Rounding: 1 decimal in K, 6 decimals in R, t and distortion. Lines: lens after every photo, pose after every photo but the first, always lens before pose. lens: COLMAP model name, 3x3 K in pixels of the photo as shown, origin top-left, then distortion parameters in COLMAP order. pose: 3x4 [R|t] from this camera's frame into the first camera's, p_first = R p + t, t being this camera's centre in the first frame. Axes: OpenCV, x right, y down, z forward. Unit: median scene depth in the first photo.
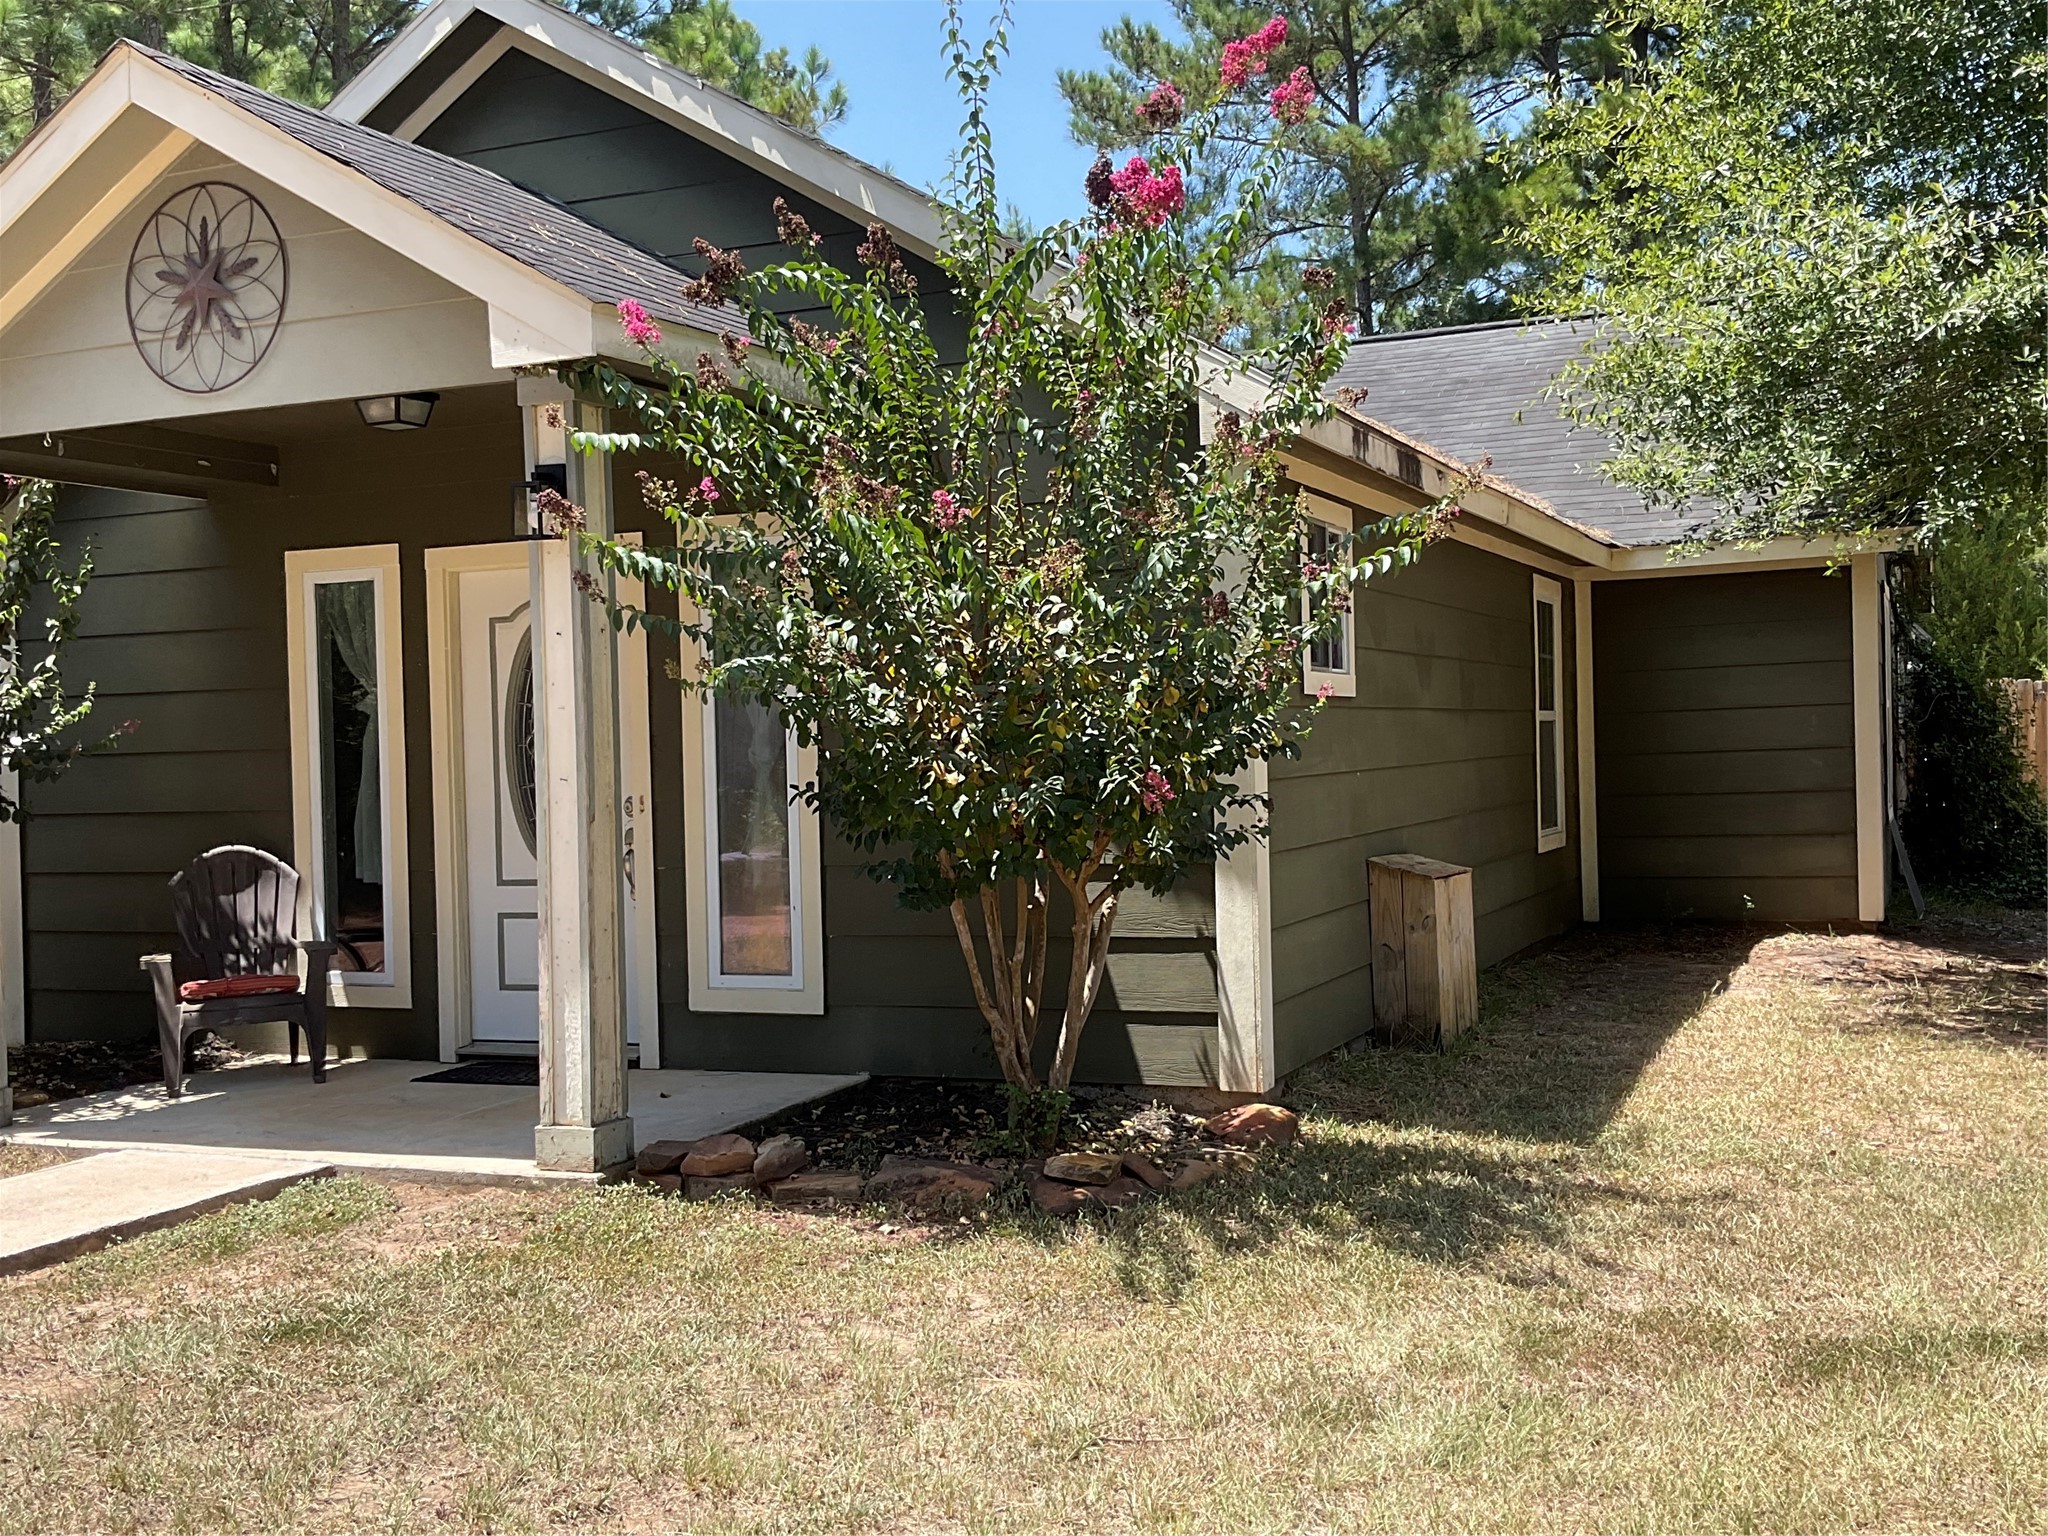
lens RADIAL K [[2120.8, 0, 1034.5], [0, 2120.8, 777.9], [0, 0, 1]] dist [0.047865, 0.000000]
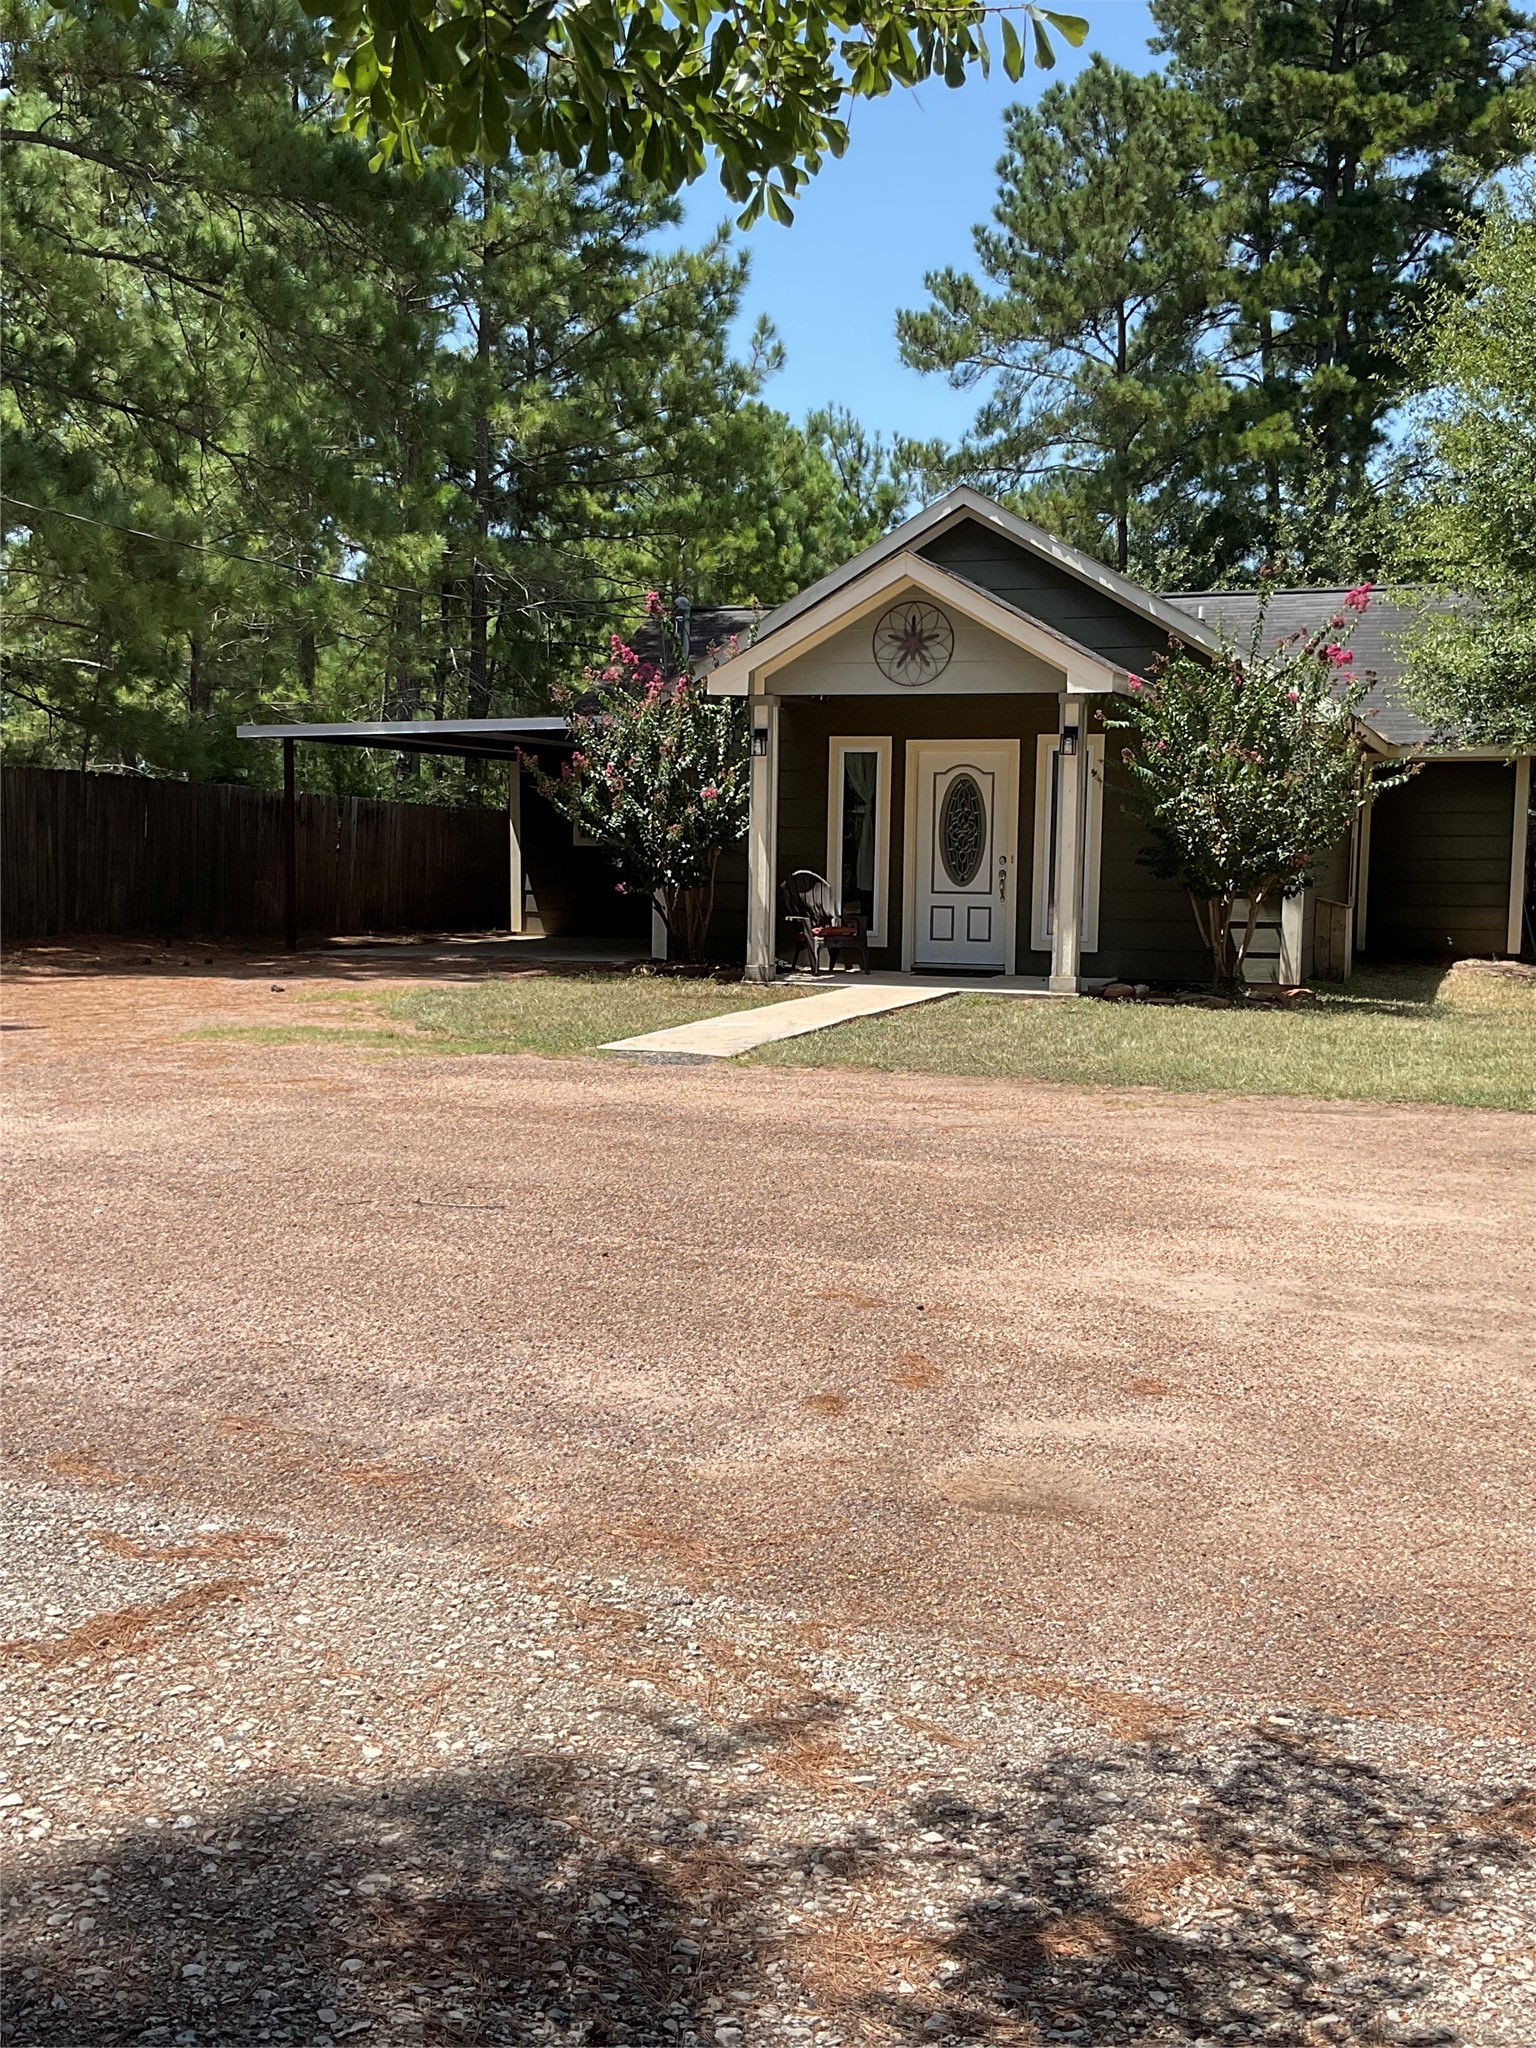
lens RADIAL K [[2120.8, 0, 761.3], [0, 2120.8, 1018.6], [0, 0, 1]] dist [0.047865, 0.000000]
pose [[0.996740, 0.038105, 0.071114, -0.569144], [-0.042954, 0.996763, 0.067953, 0.036951], [-0.068294, -0.070786, 0.995151, -1.174712]]
